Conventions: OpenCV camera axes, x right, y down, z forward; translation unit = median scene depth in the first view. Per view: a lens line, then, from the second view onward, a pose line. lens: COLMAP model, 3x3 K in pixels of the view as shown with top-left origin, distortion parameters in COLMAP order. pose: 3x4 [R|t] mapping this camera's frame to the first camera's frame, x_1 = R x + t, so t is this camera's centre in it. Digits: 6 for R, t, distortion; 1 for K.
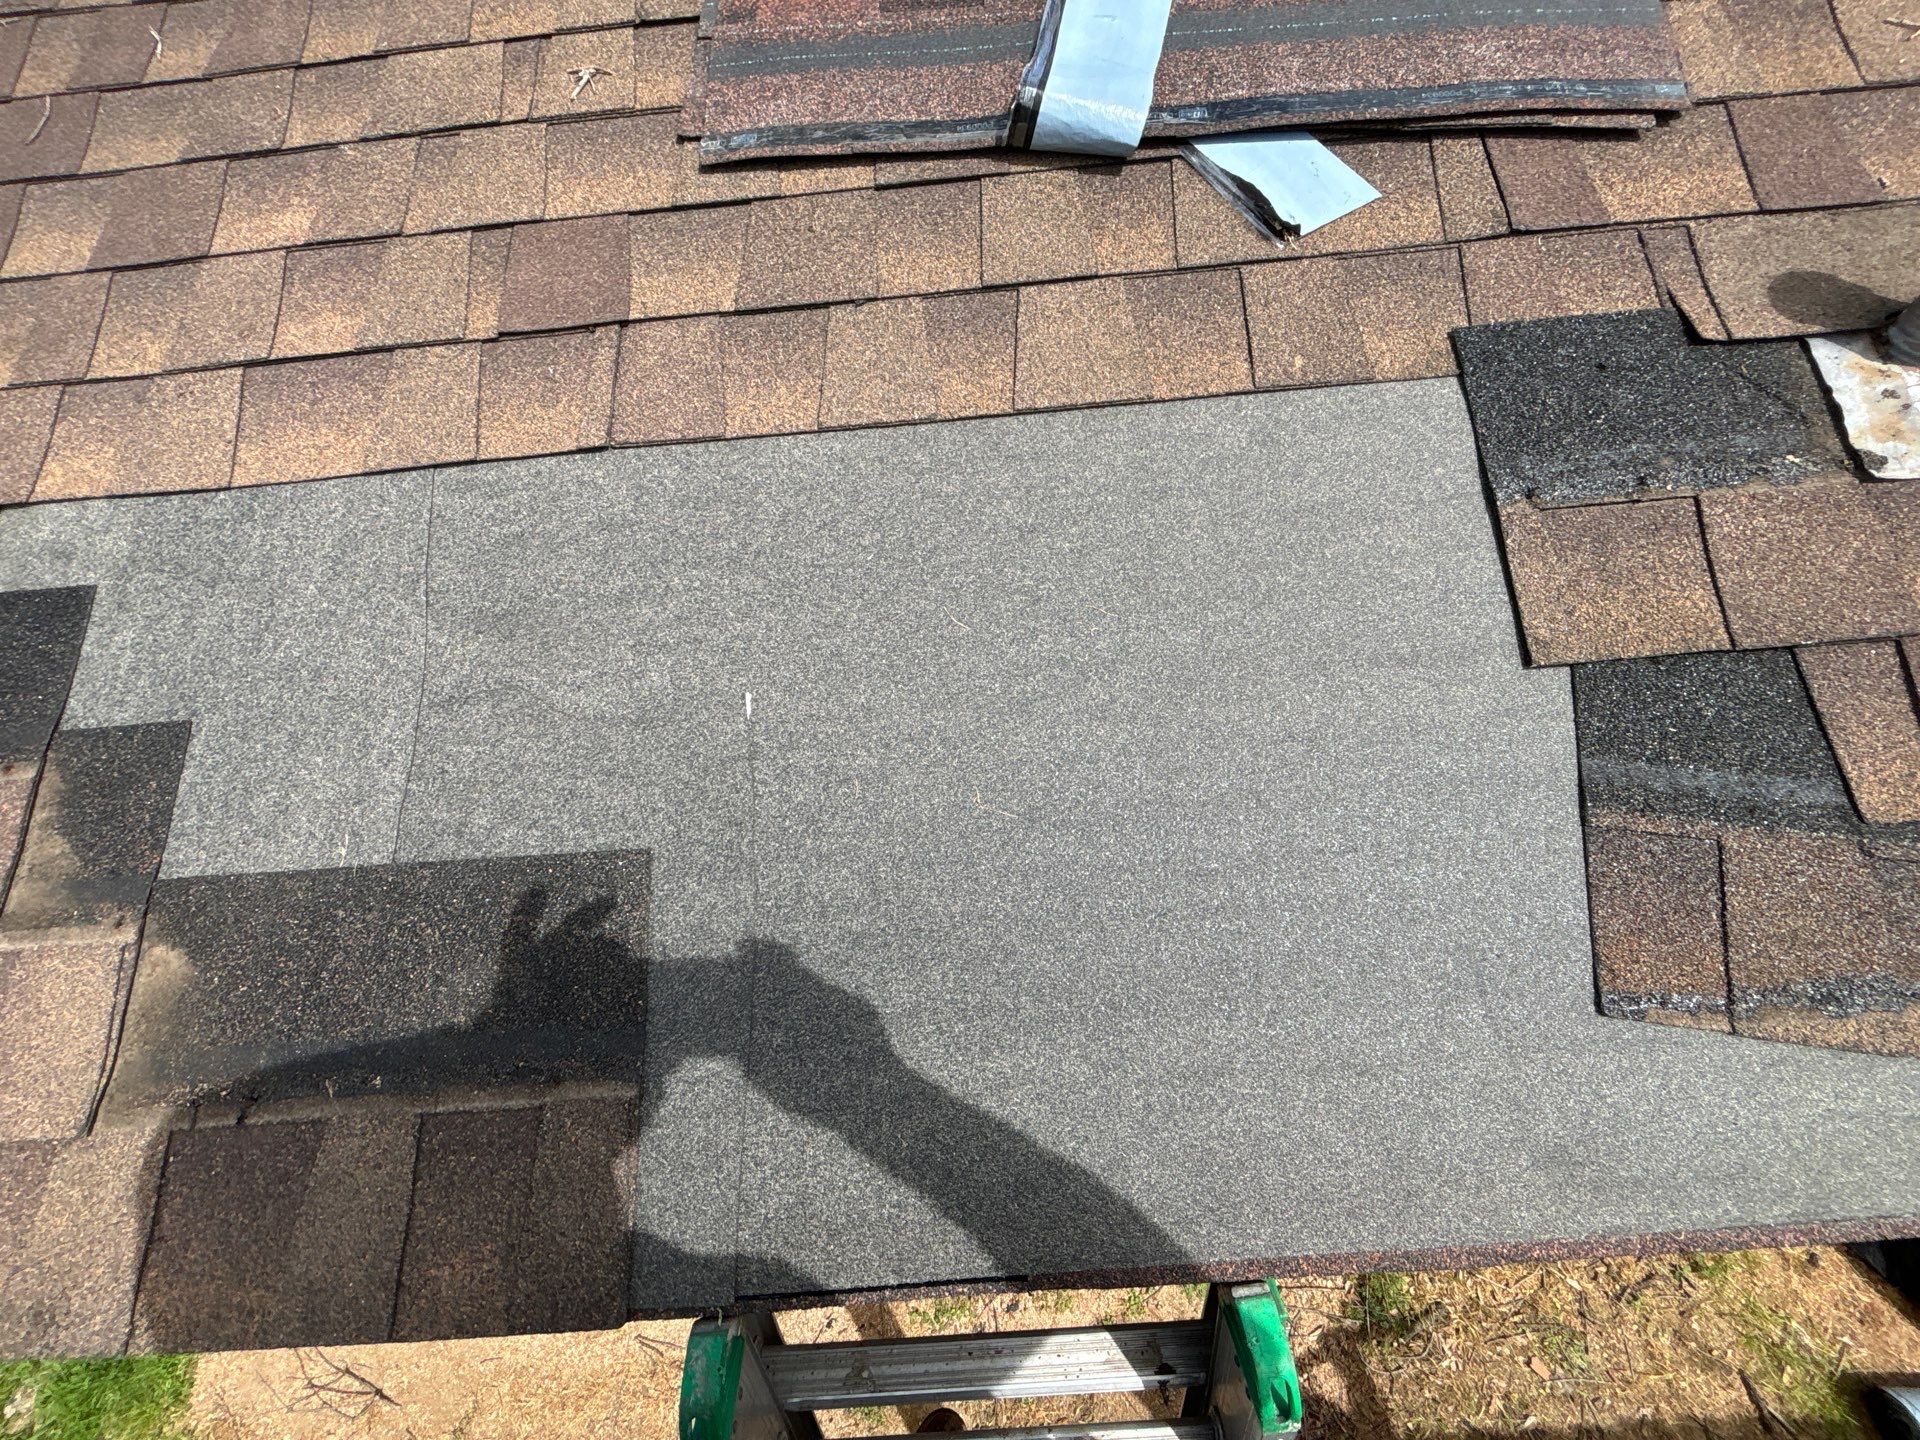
lens RADIAL K [[762.5, 0, 957.1], [0, 762.5, 719.6], [0, 0, 1]] dist [-0.003435, -0.000005]
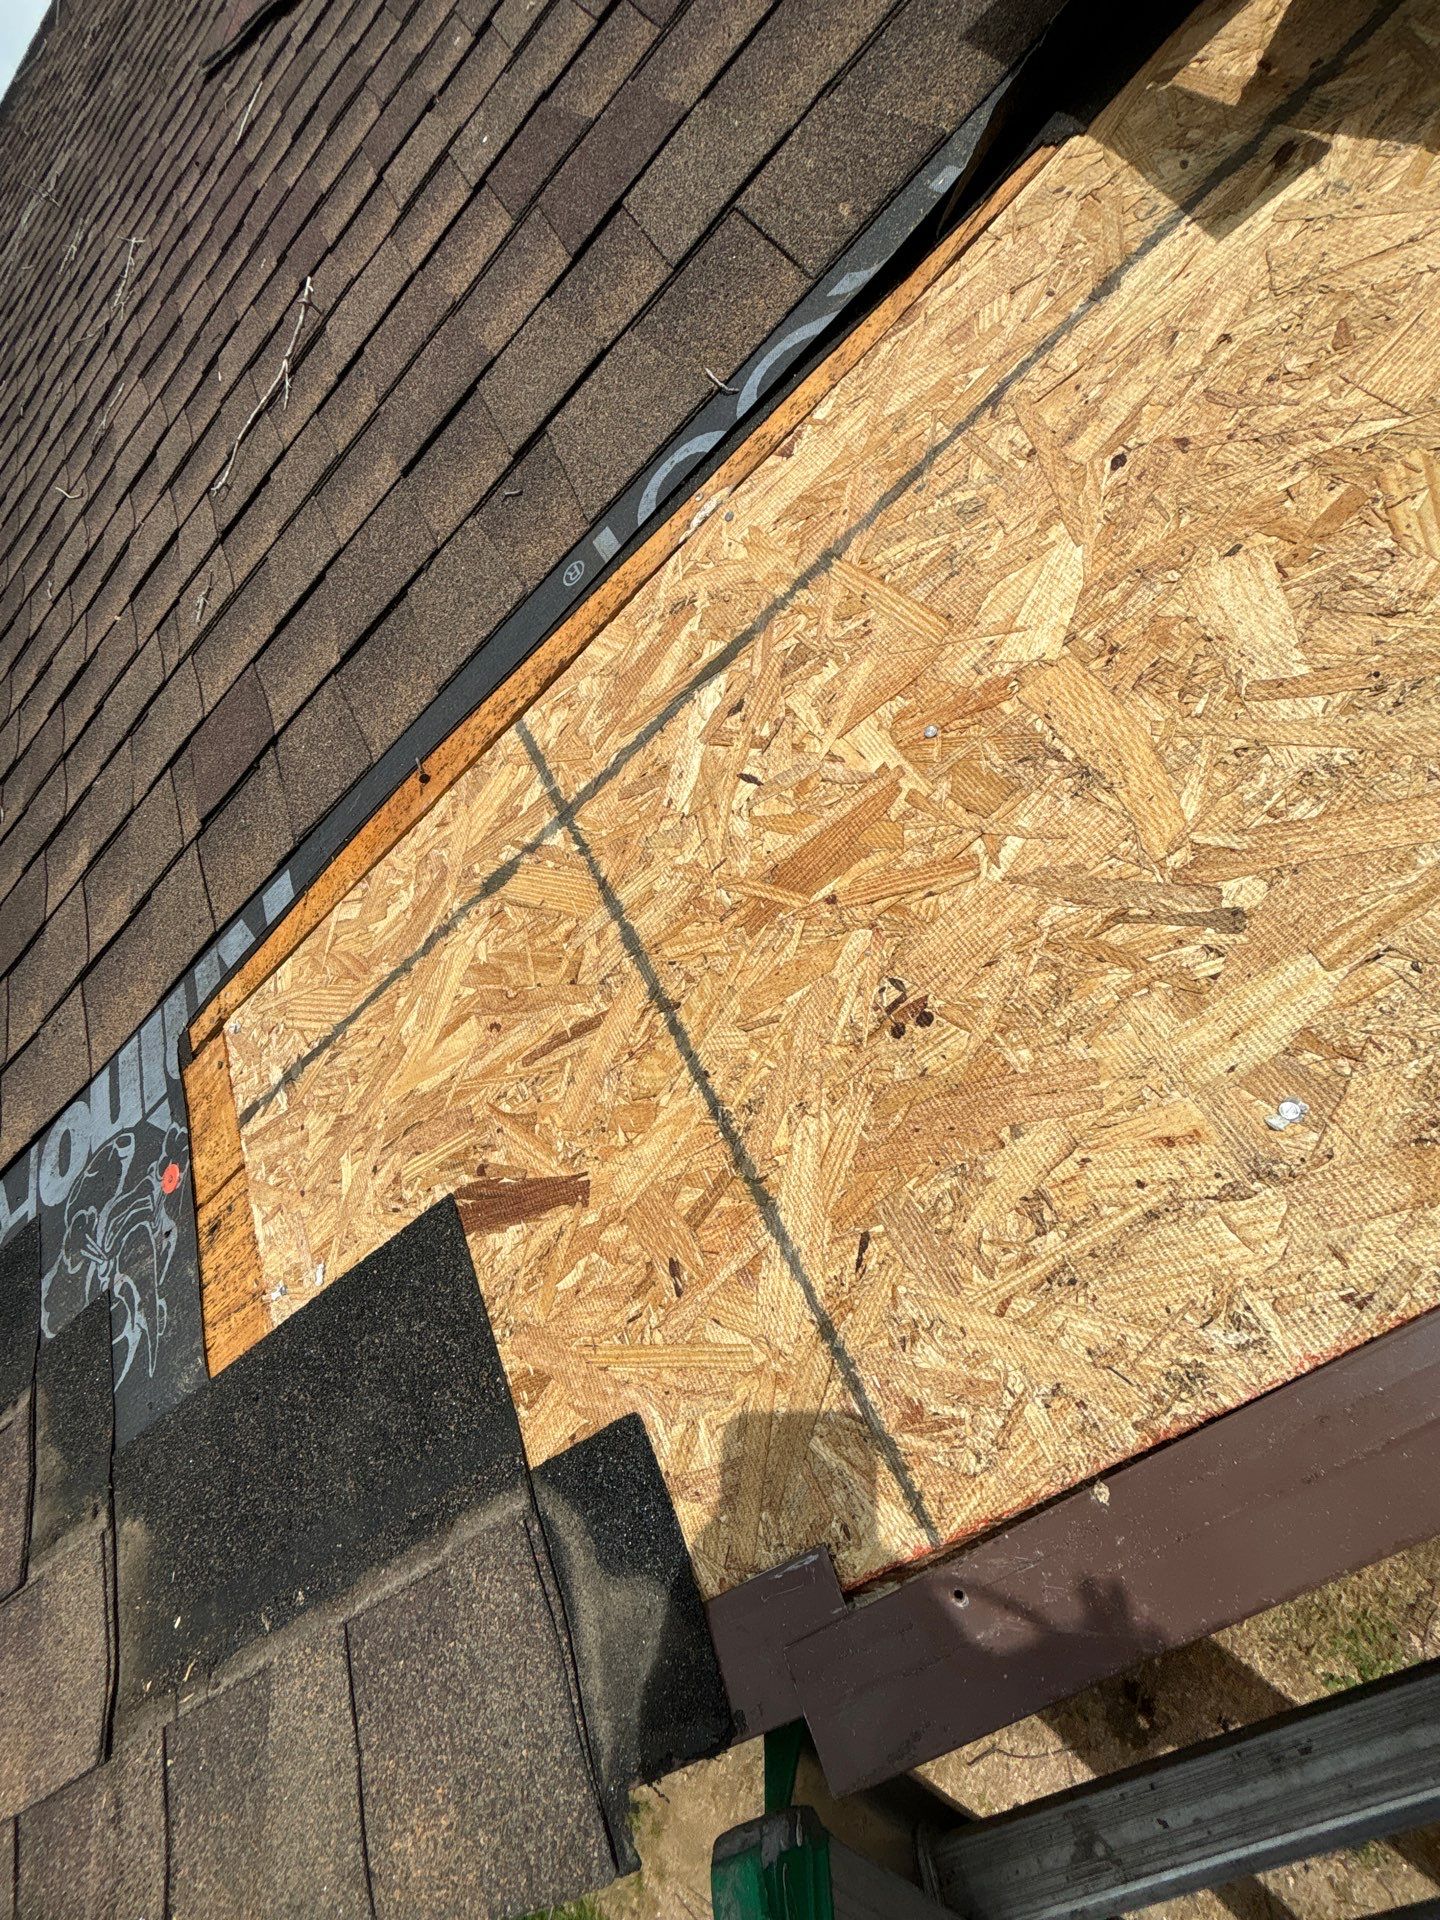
lens RADIAL K [[762.7, 0, 720.0], [0, 762.7, 960.0], [0, 0, 1]] dist [-0.004287, -0.000153]
pose [[0.796886, -0.540706, -0.269461, 0.159968], [0.494299, 0.840001, -0.223755, 0.260121], [0.347334, 0.045113, 0.936656, 0.307779]]
